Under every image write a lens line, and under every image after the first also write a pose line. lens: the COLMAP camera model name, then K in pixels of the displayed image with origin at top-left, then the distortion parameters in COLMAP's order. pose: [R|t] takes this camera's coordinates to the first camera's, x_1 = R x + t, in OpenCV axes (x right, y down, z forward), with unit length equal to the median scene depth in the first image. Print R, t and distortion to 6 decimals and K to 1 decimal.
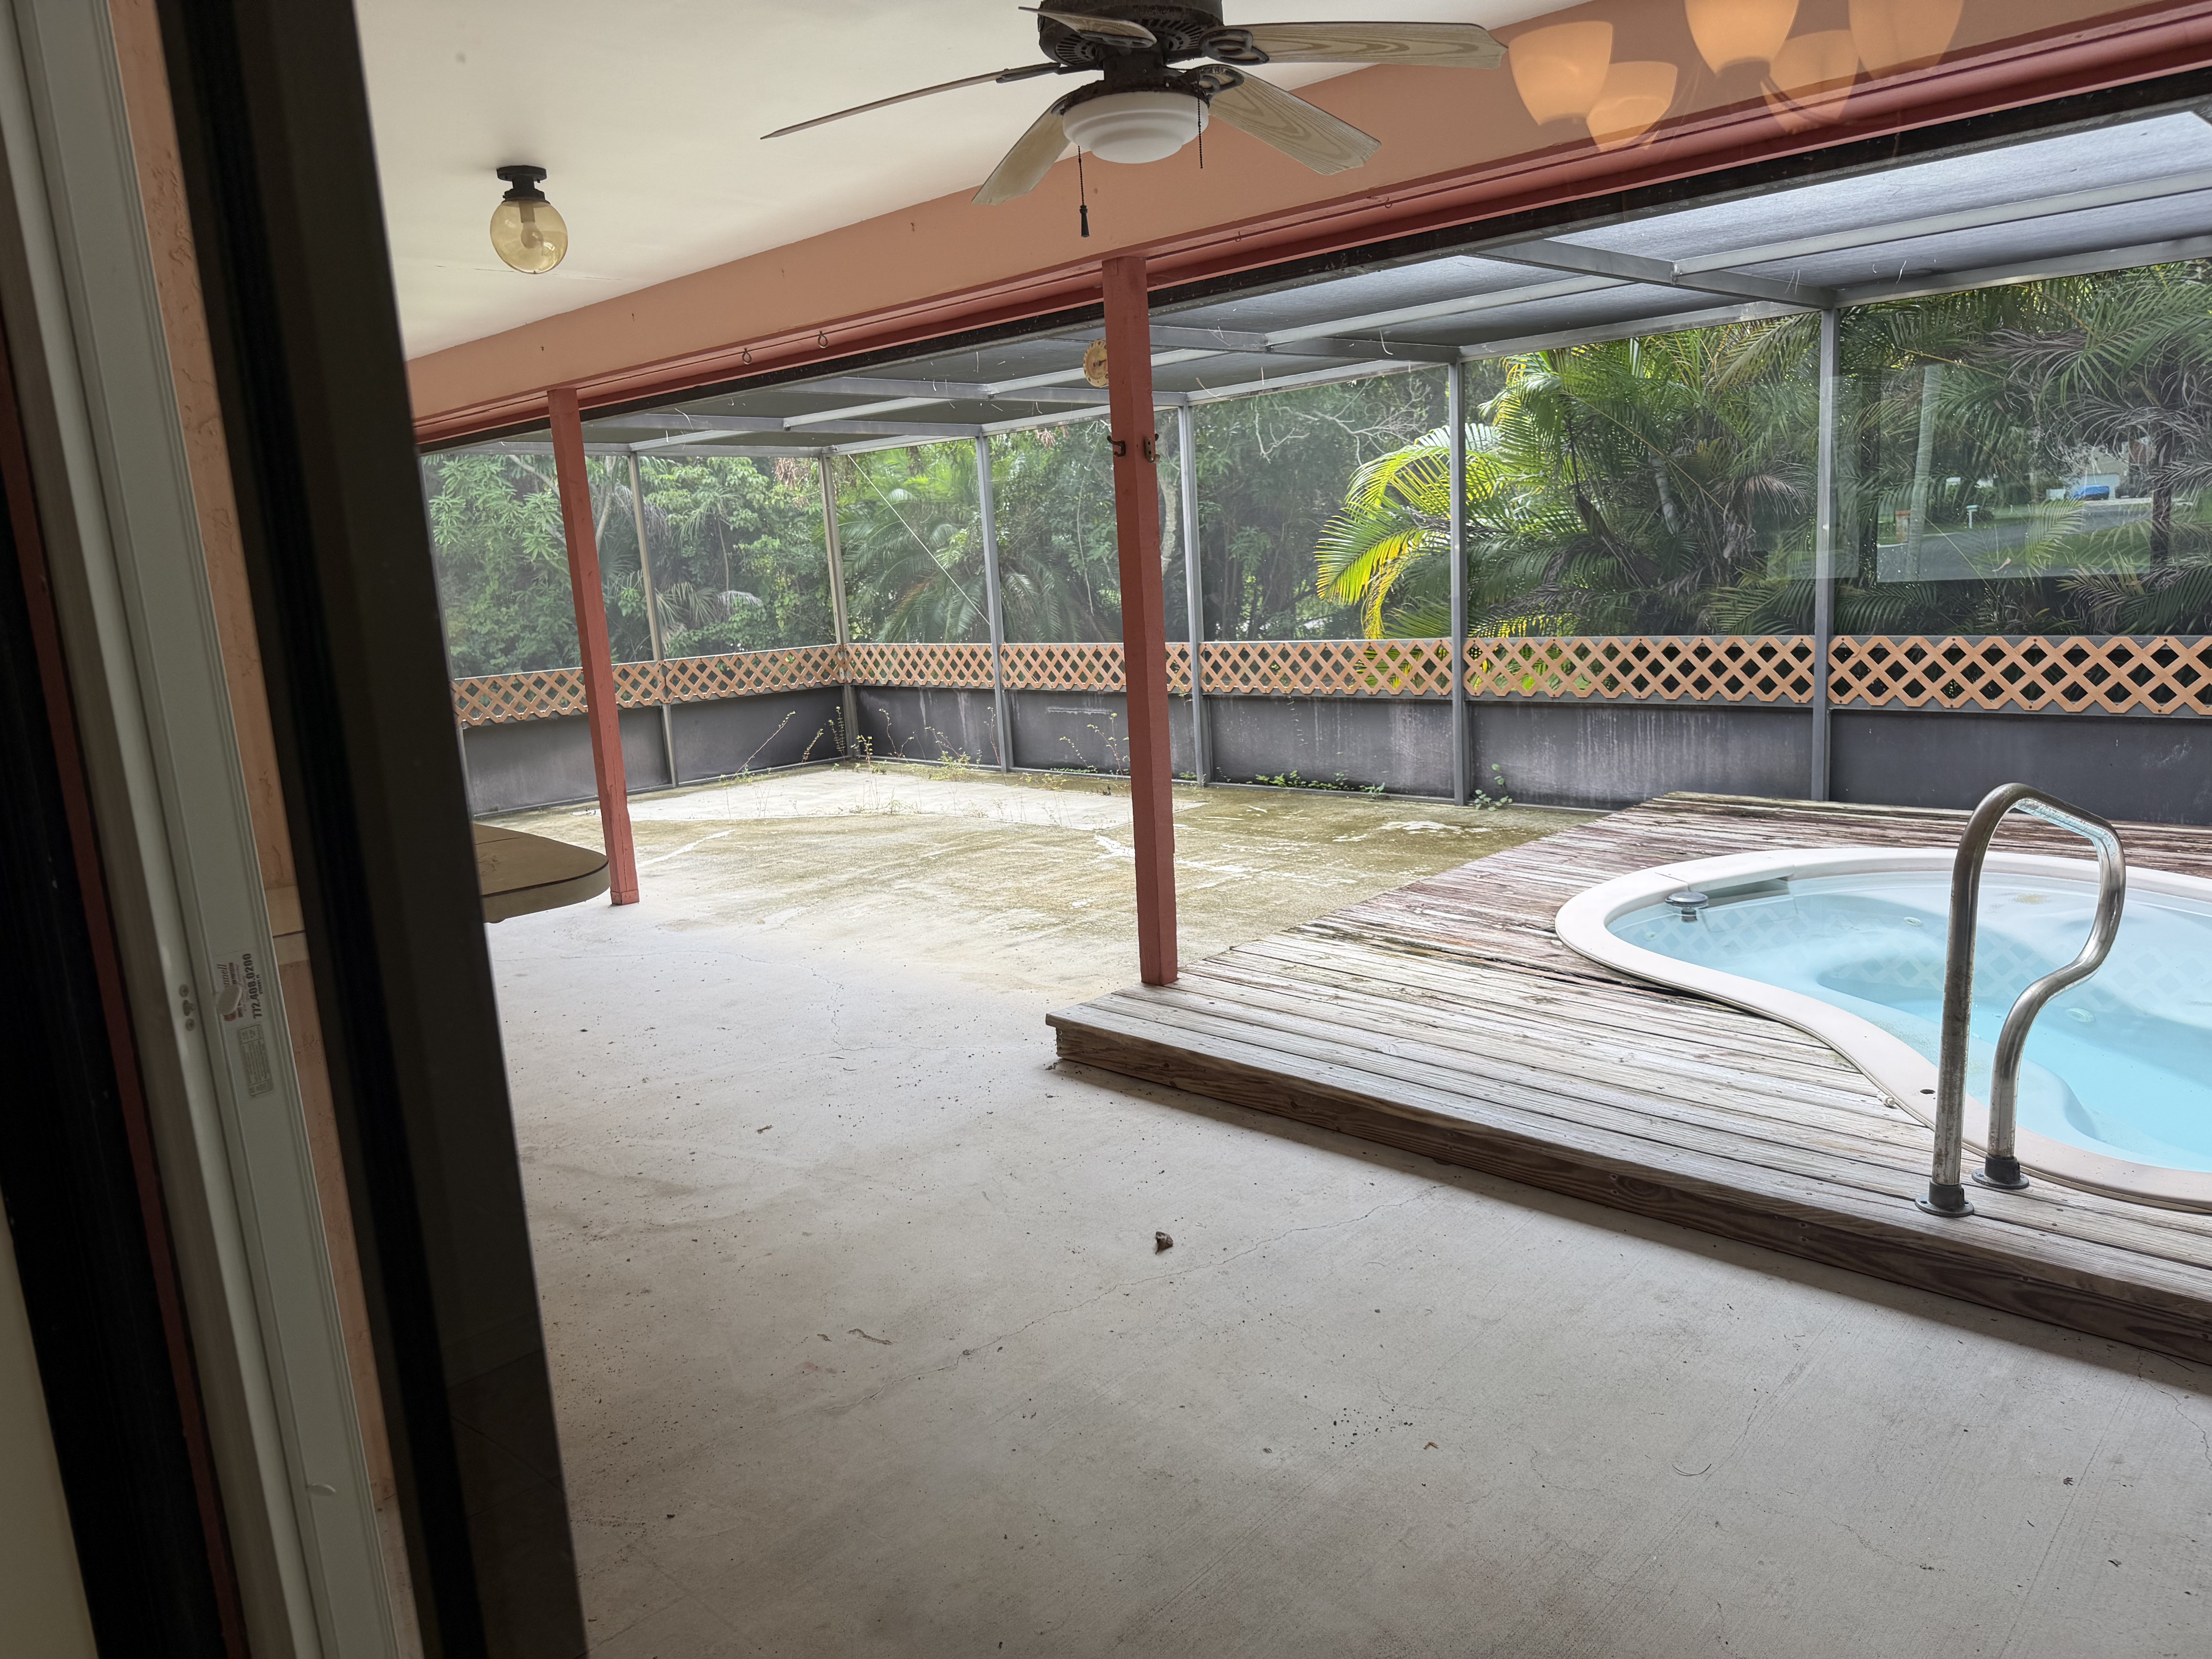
lens RADIAL K [[1551.2, 0, 1106.0], [0, 1551.2, 829.5], [0, 0, 1]] dist [0.104764, -0.104859]
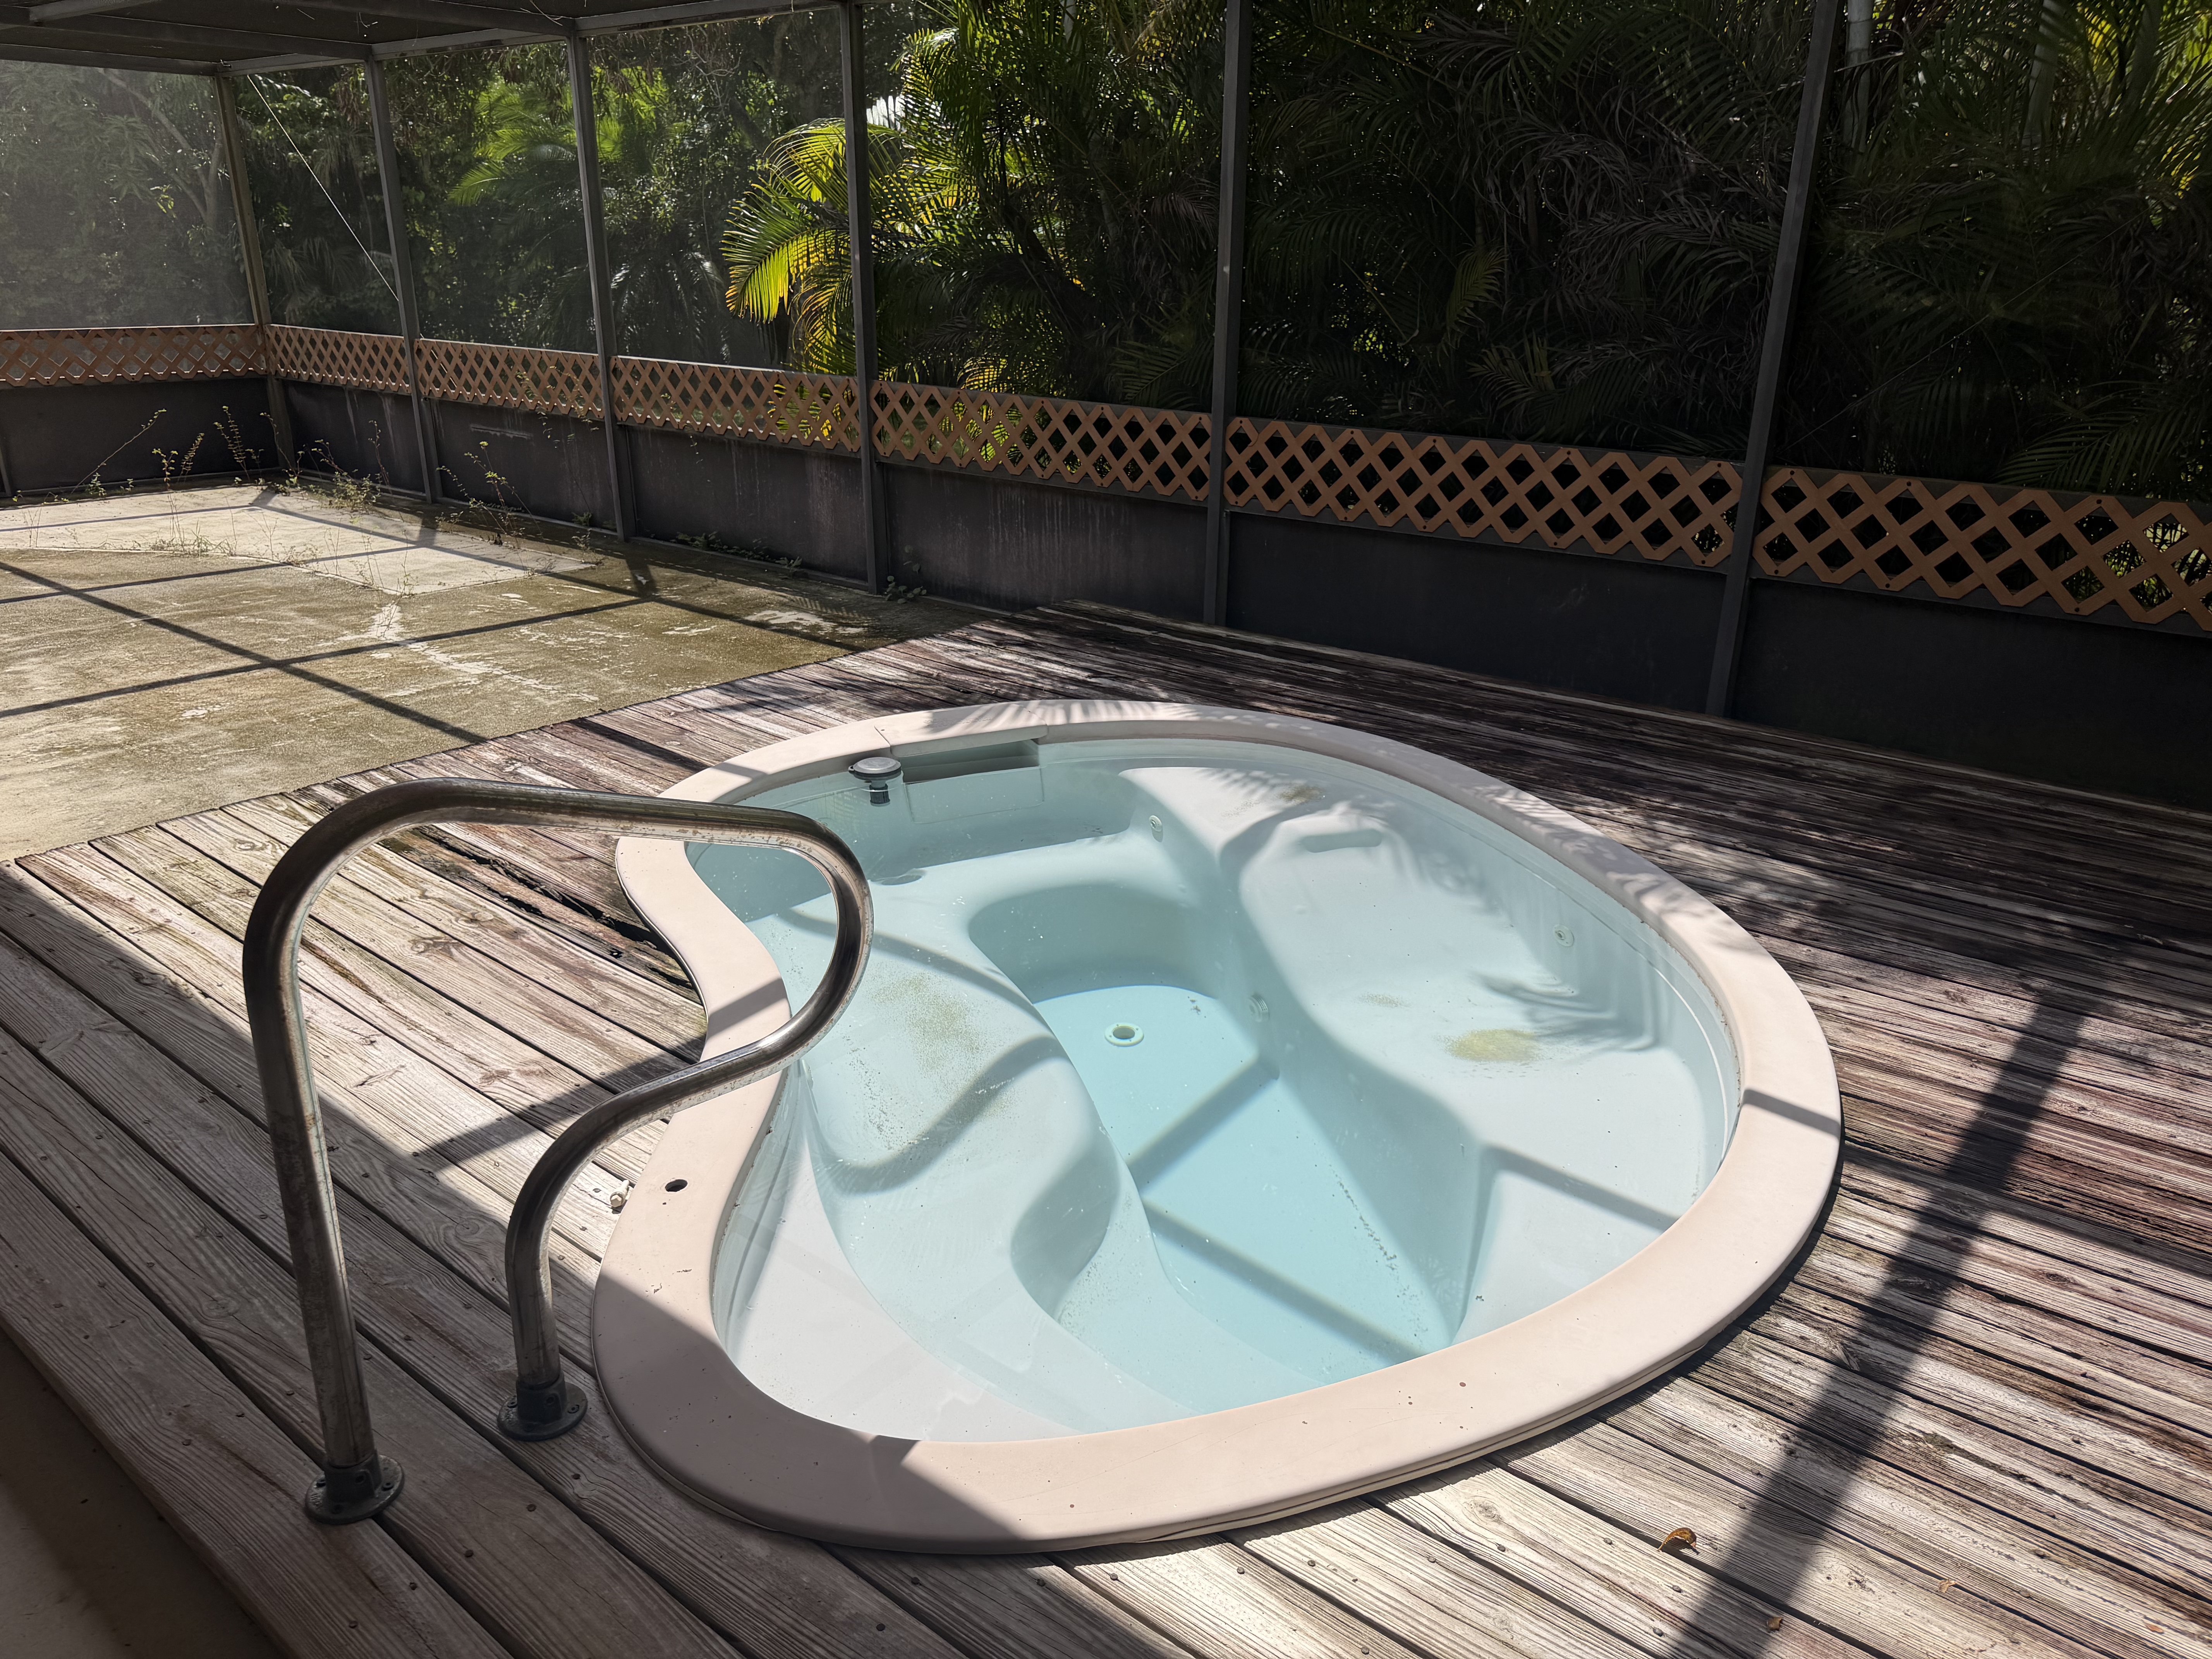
lens RADIAL K [[1551.2, 0, 1106.0], [0, 1551.2, 829.5], [0, 0, 1]] dist [0.104764, -0.104859]
pose [[0.994092, 0.039118, 0.101242, 0.323596], [-0.056268, 0.983396, 0.172527, -0.050178], [-0.092812, -0.177205, 0.979788, 0.196429]]
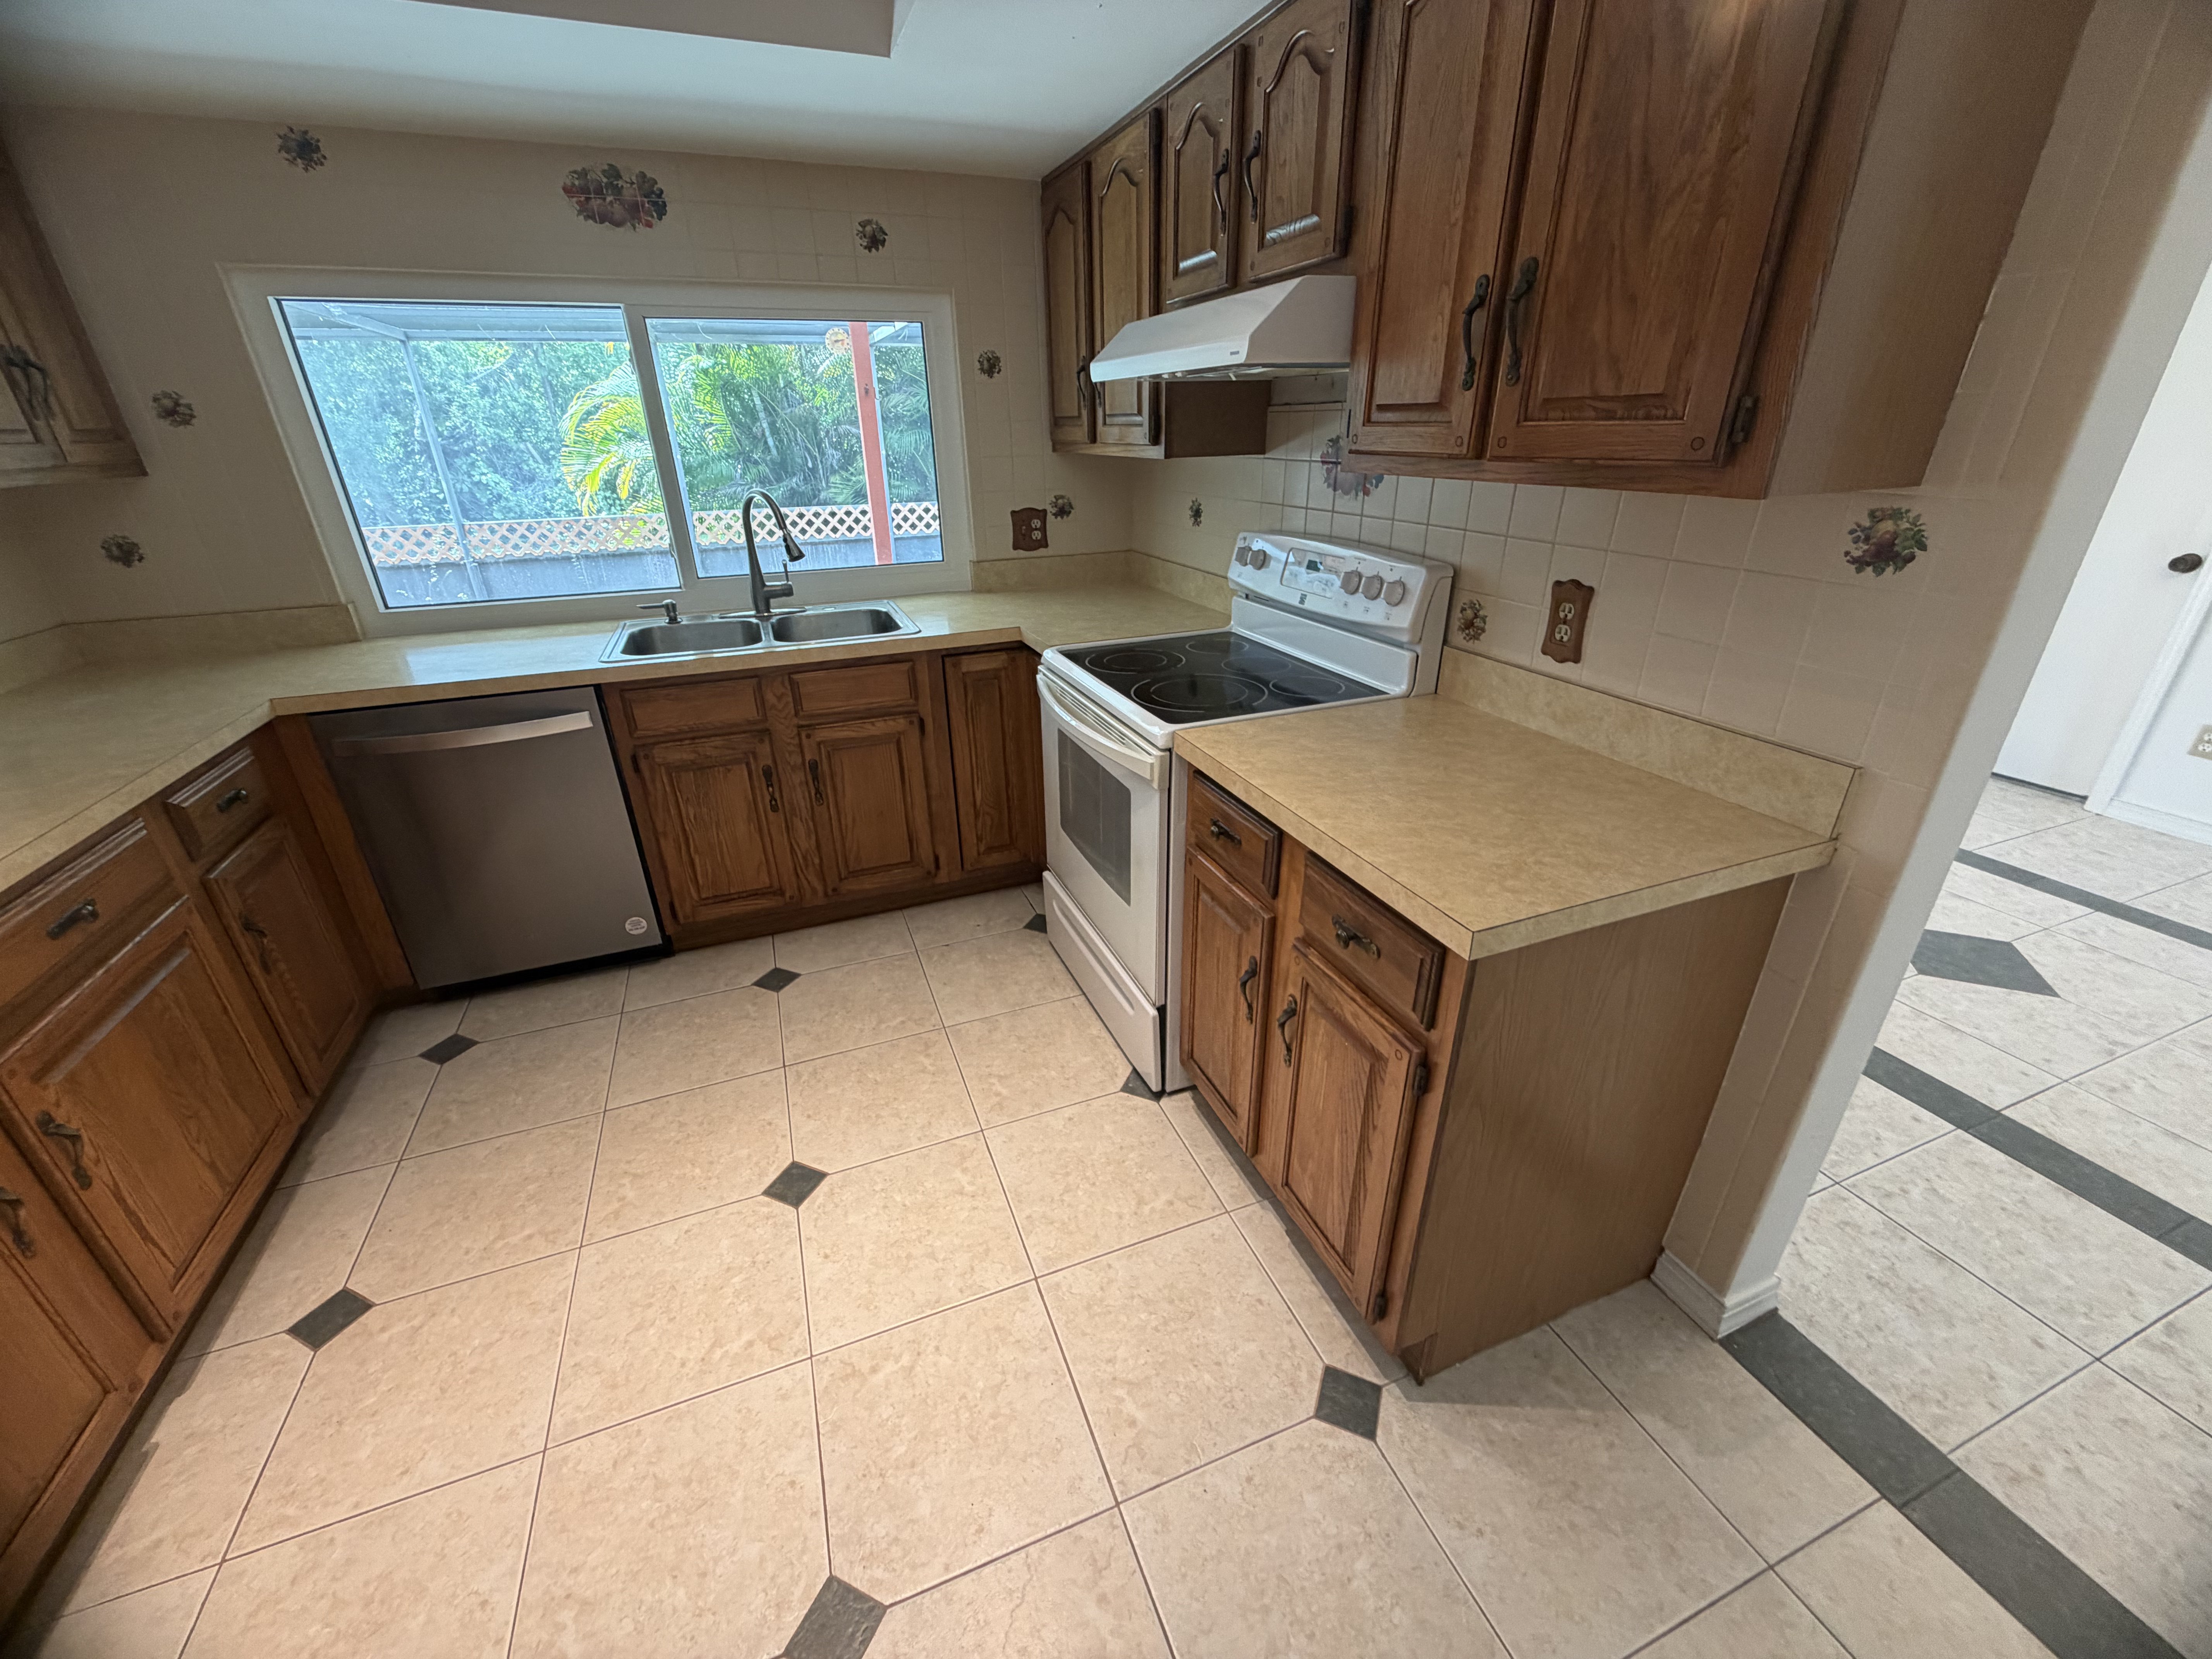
lens RADIAL K [[893.8, 0, 1106.0], [0, 893.8, 829.5], [0, 0, 1]] dist [0.000822, 0.000053]
pose [[0.415522, -0.333851, 0.846100, -0.643220], [0.149007, 0.942624, 0.298759, -0.016665], [-0.897295, 0.001934, 0.441428, 0.133754]]
